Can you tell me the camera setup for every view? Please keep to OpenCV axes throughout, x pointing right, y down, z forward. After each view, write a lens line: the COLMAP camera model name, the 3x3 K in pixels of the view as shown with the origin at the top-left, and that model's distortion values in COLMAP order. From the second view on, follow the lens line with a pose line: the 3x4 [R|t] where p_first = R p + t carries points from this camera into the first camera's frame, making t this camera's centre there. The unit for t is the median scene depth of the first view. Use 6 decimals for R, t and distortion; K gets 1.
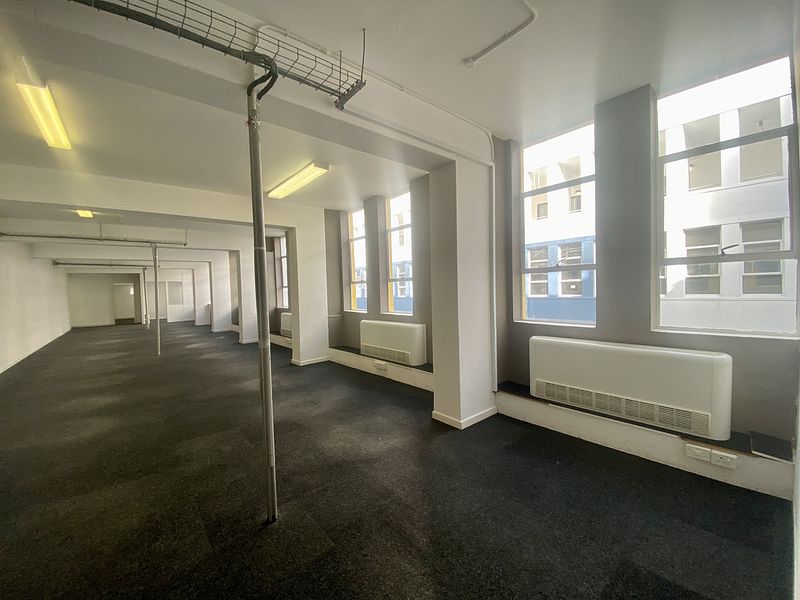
lens RADIAL K [[323.5, 0, 403.6], [0, 323.5, 298.4], [0, 0, 1]] dist [0.001154, -0.011545]
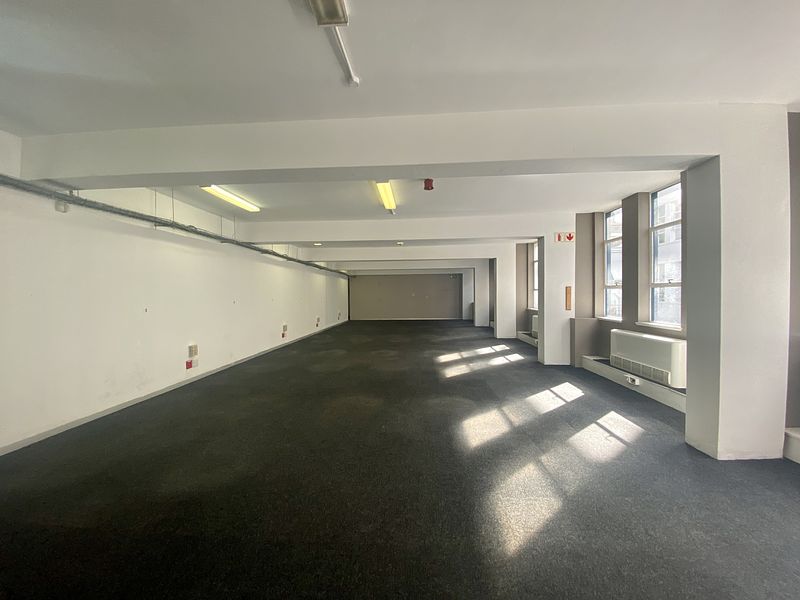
lens RADIAL K [[323.5, 0, 404.5], [0, 323.5, 299.2], [0, 0, 1]] dist [0.001154, -0.011545]
pose [[0.729177, 0.055704, -0.682054, 0.059115], [-0.060491, 0.998027, 0.016838, 0.003596], [0.681646, 0.028980, 0.731108, -0.083423]]
